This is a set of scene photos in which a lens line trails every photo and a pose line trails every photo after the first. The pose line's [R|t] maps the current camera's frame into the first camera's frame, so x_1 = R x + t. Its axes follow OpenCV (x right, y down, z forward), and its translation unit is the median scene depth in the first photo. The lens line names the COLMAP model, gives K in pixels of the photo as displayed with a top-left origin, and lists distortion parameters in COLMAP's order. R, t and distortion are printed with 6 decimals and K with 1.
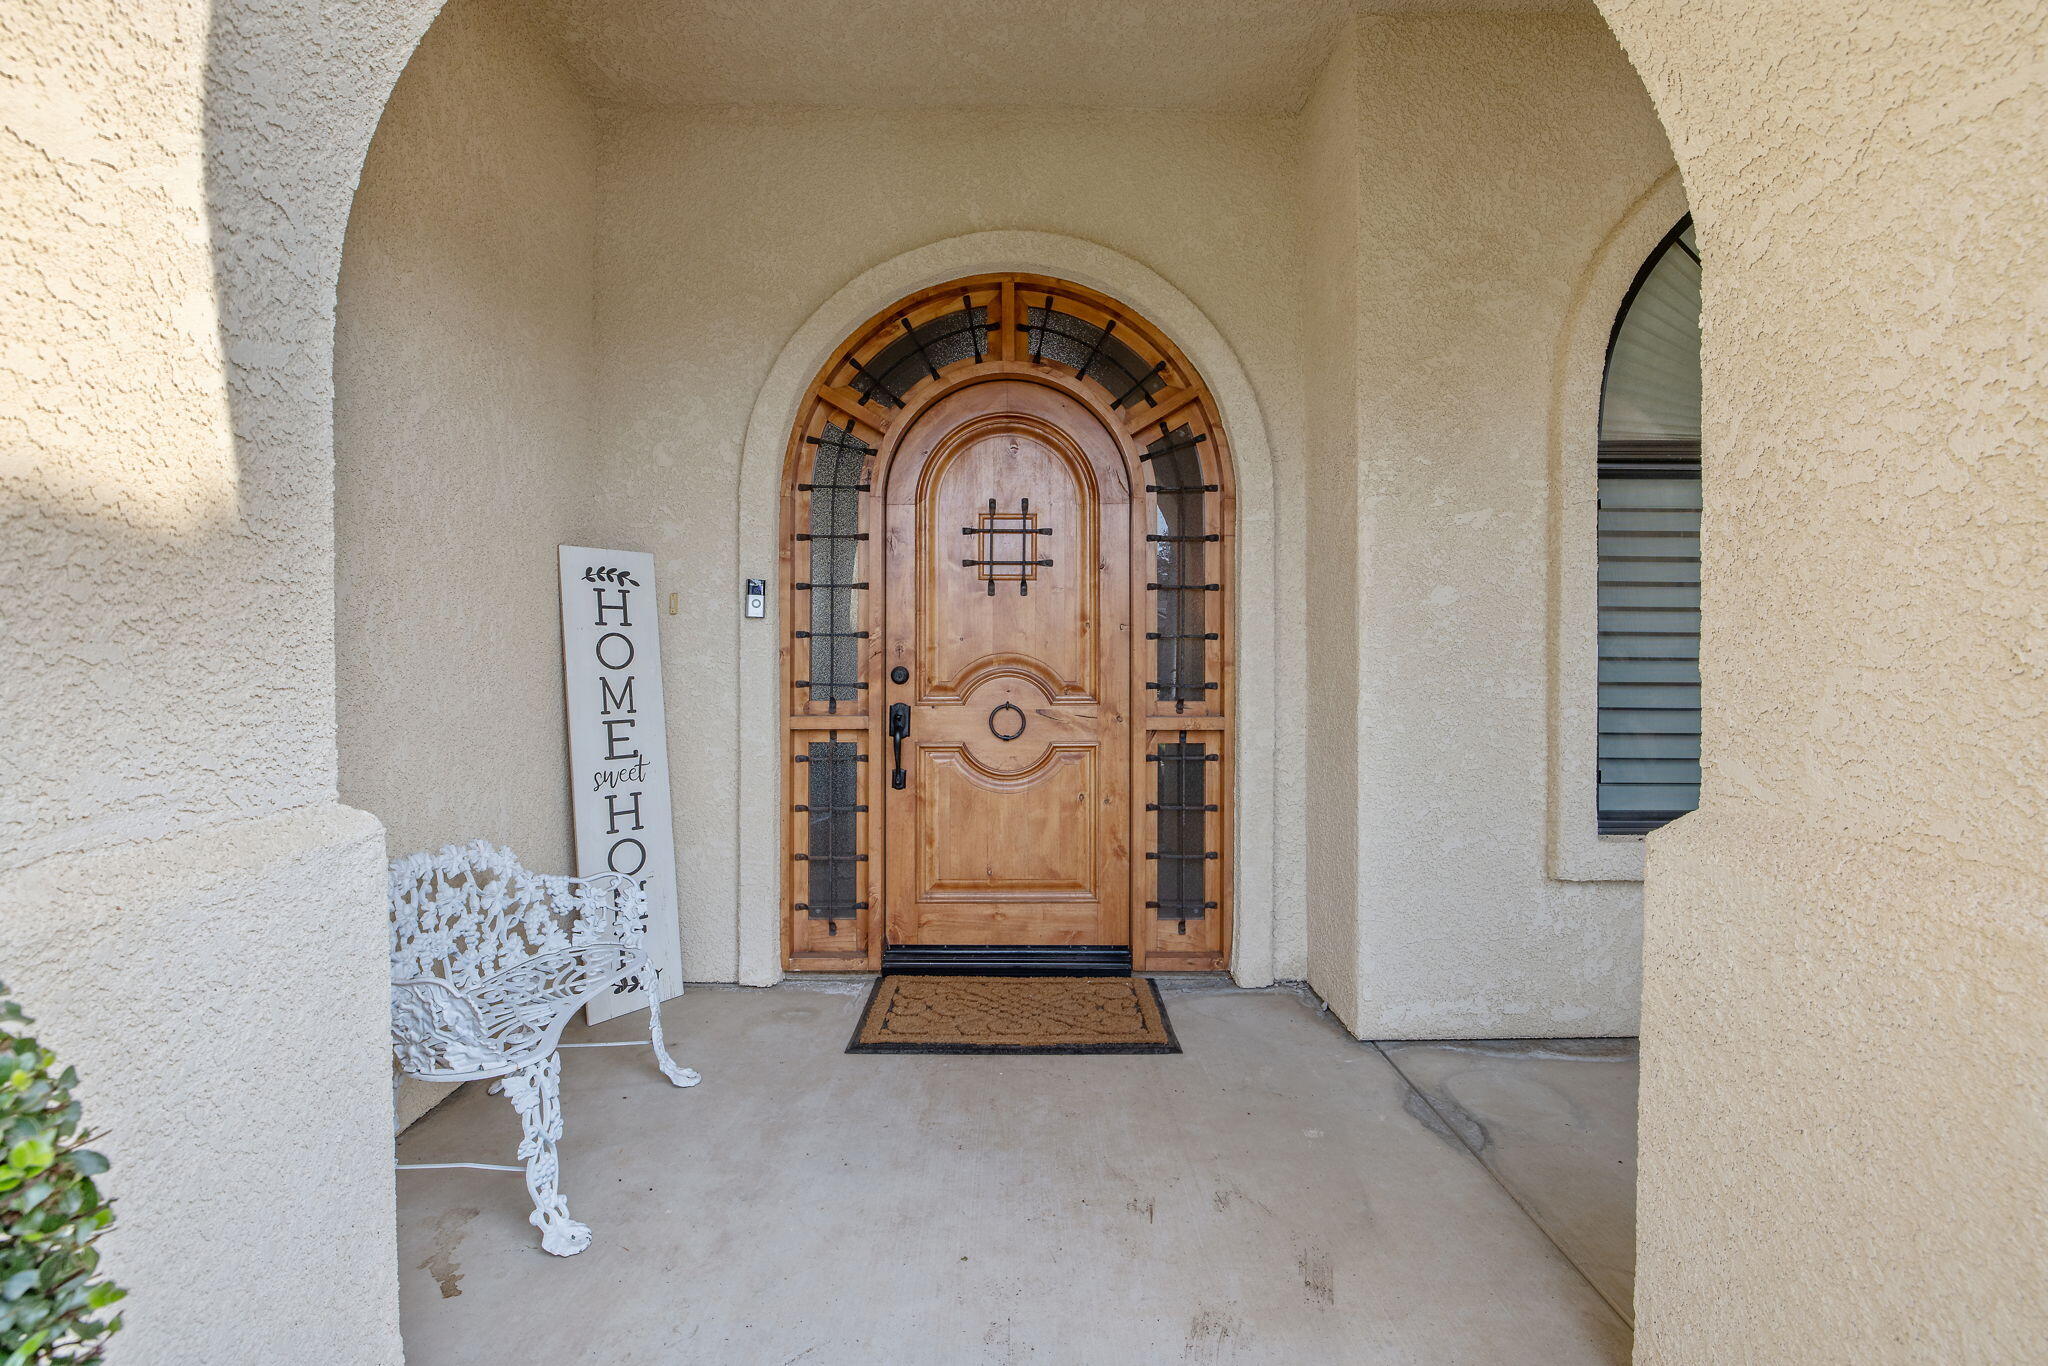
lens RADIAL K [[913.5, 0, 1019.4], [0, 913.5, 667.2], [0, 0, 1]] dist [-0.007007, 0.002260]
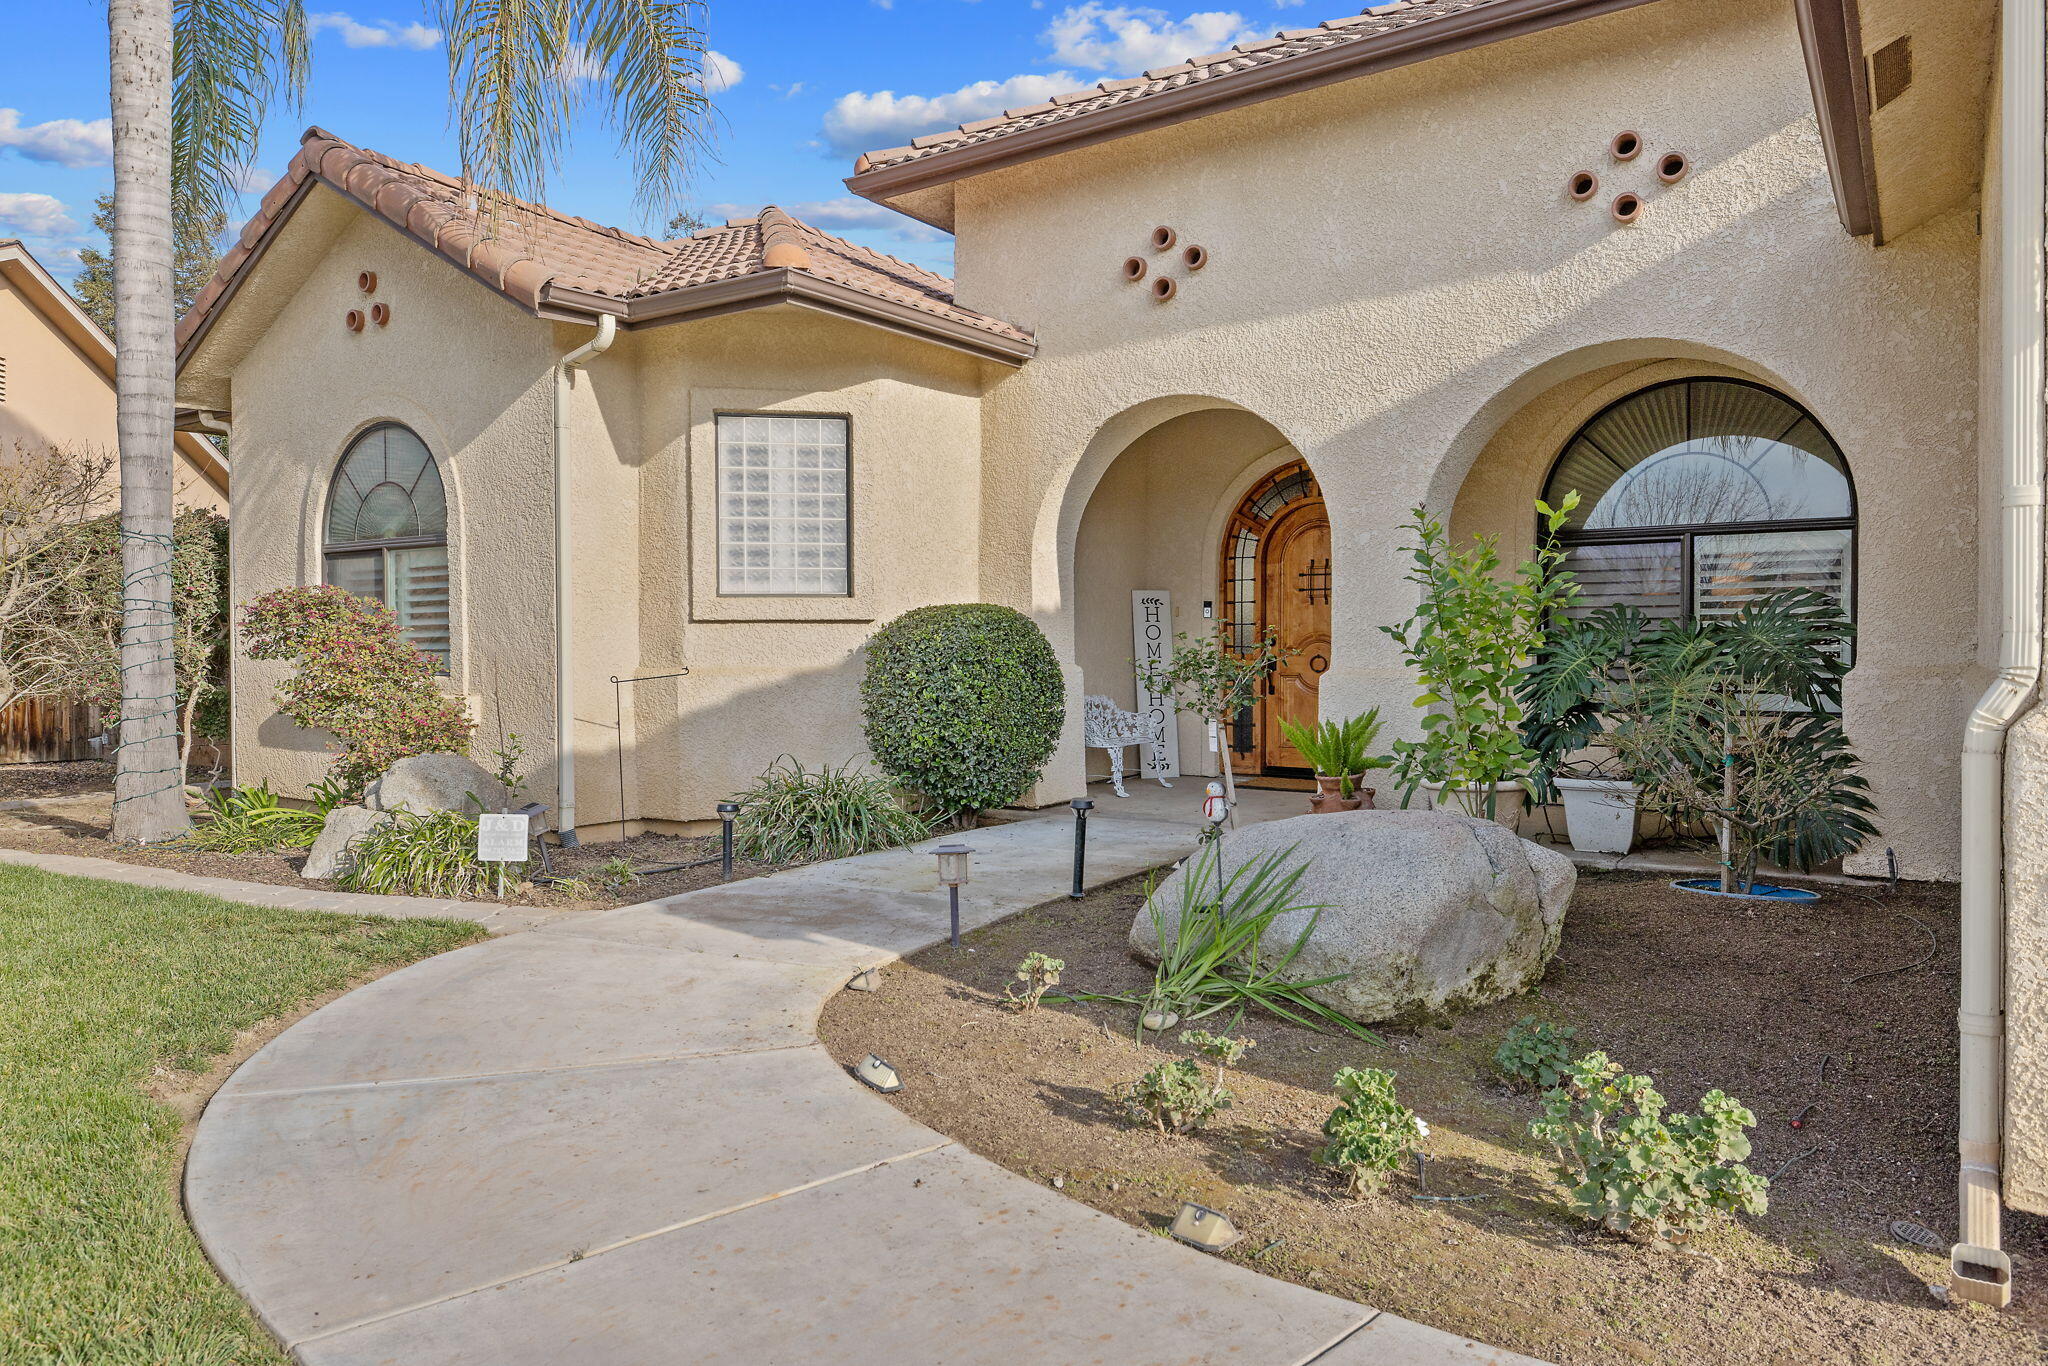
lens RADIAL K [[1351.6, 0, 1010.4], [0, 1351.6, 668.7], [0, 0, 1]] dist [-0.008991, -0.000825]
pose [[0.813430, 0.006778, -0.581624, 1.248384], [-0.001809, 0.999957, 0.009123, 0.044301], [0.581660, -0.006369, 0.813407, -2.002398]]
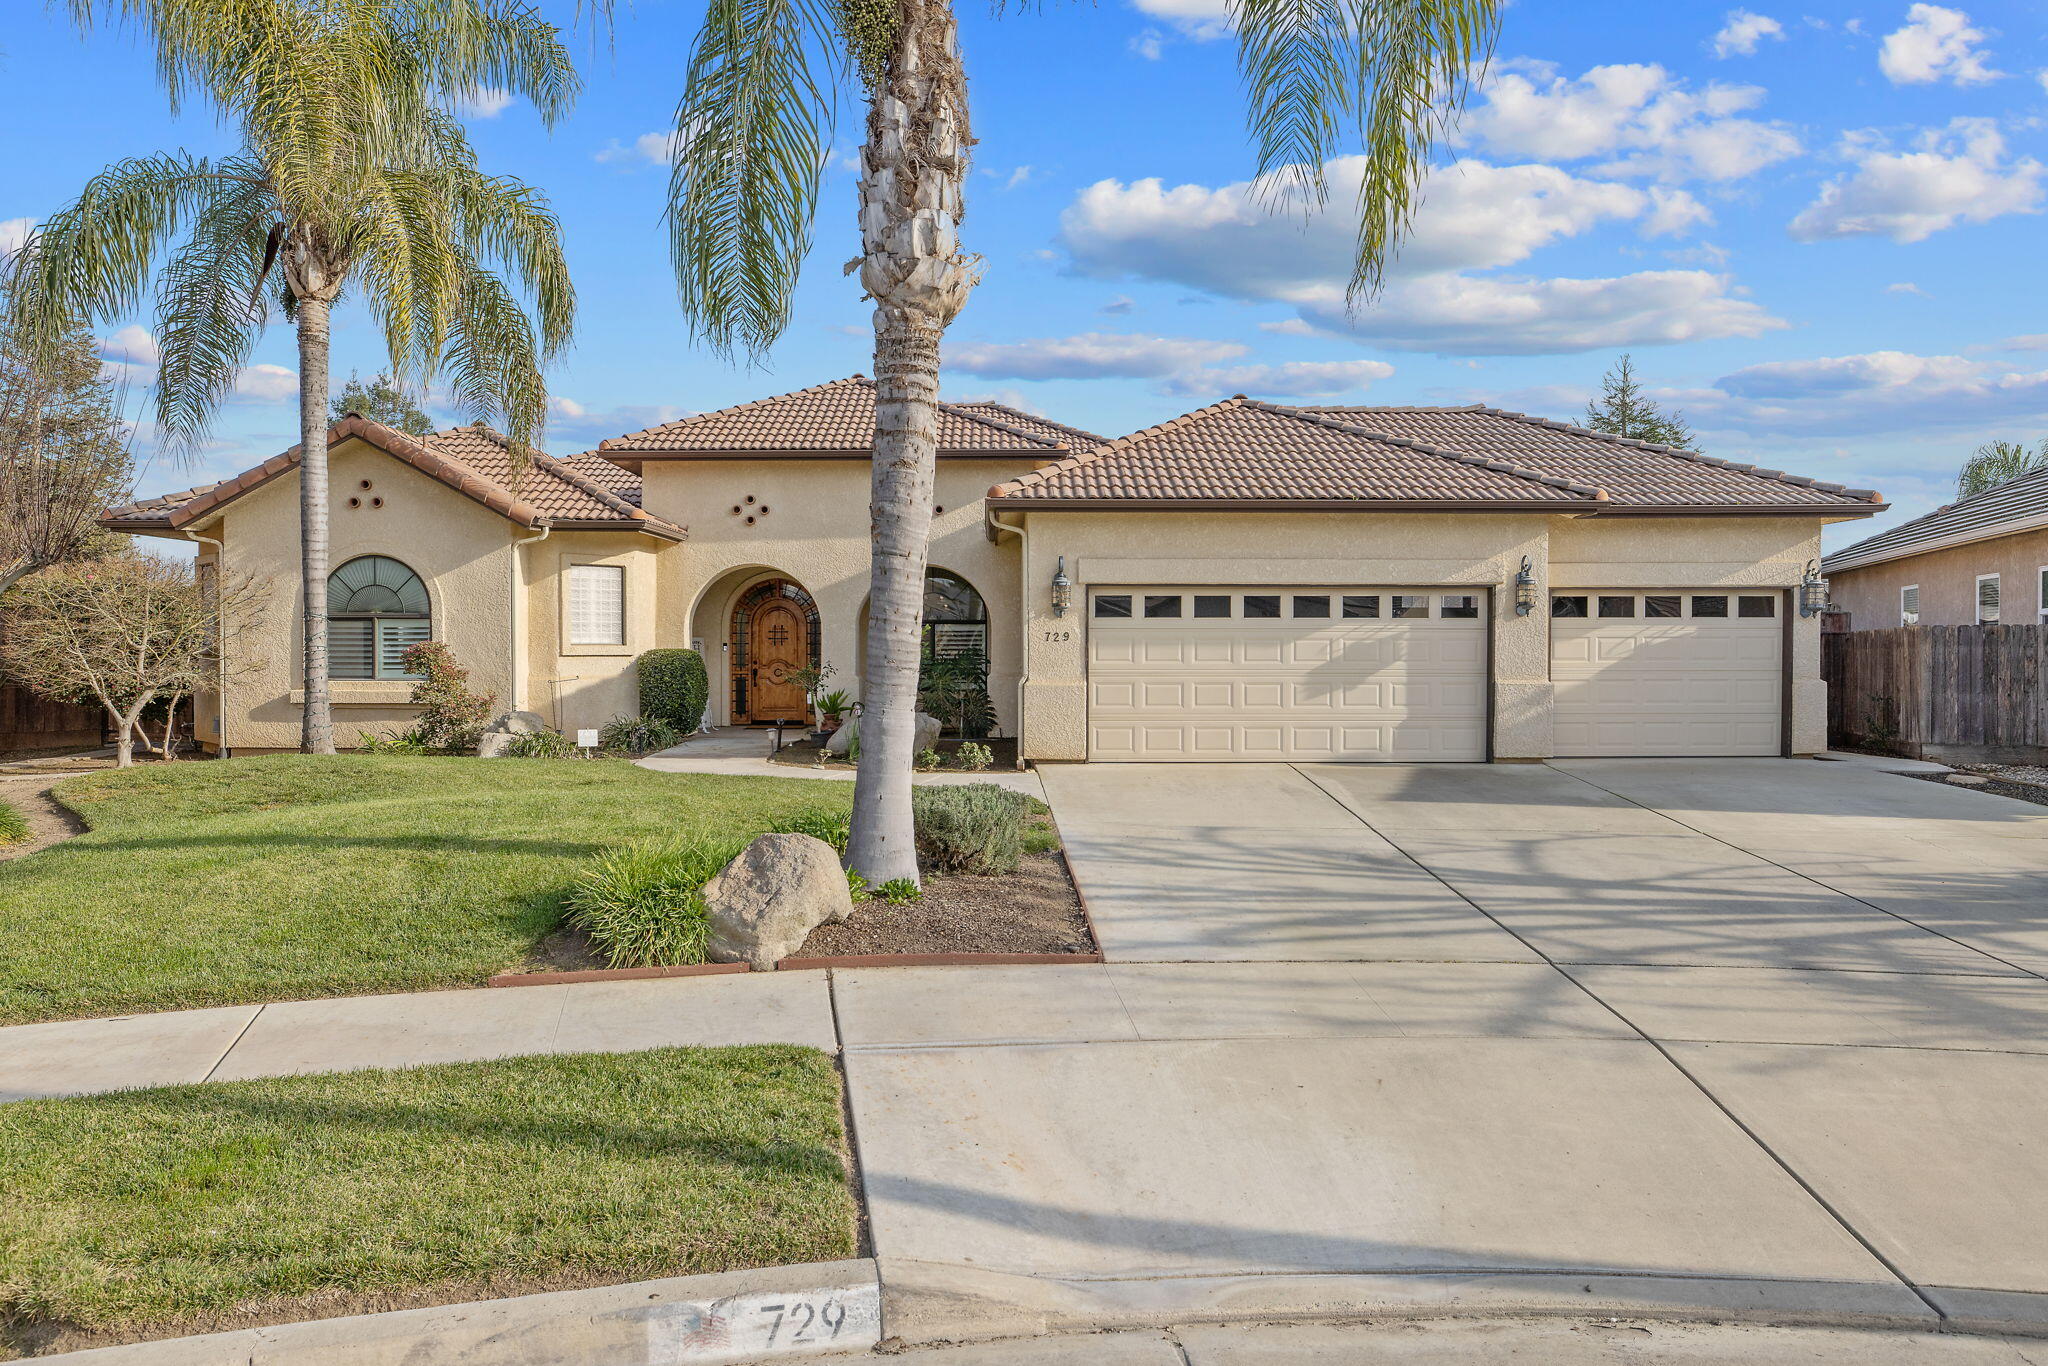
lens RADIAL K [[913.5, 0, 990.6], [0, 913.5, 669.1], [0, 0, 1]] dist [-0.007007, 0.002260]
pose [[0.999385, 0.001719, -0.035017, 1.256164], [-0.001619, 0.999994, 0.002906, 0.026787], [0.035022, -0.002848, 0.999382, -3.691804]]
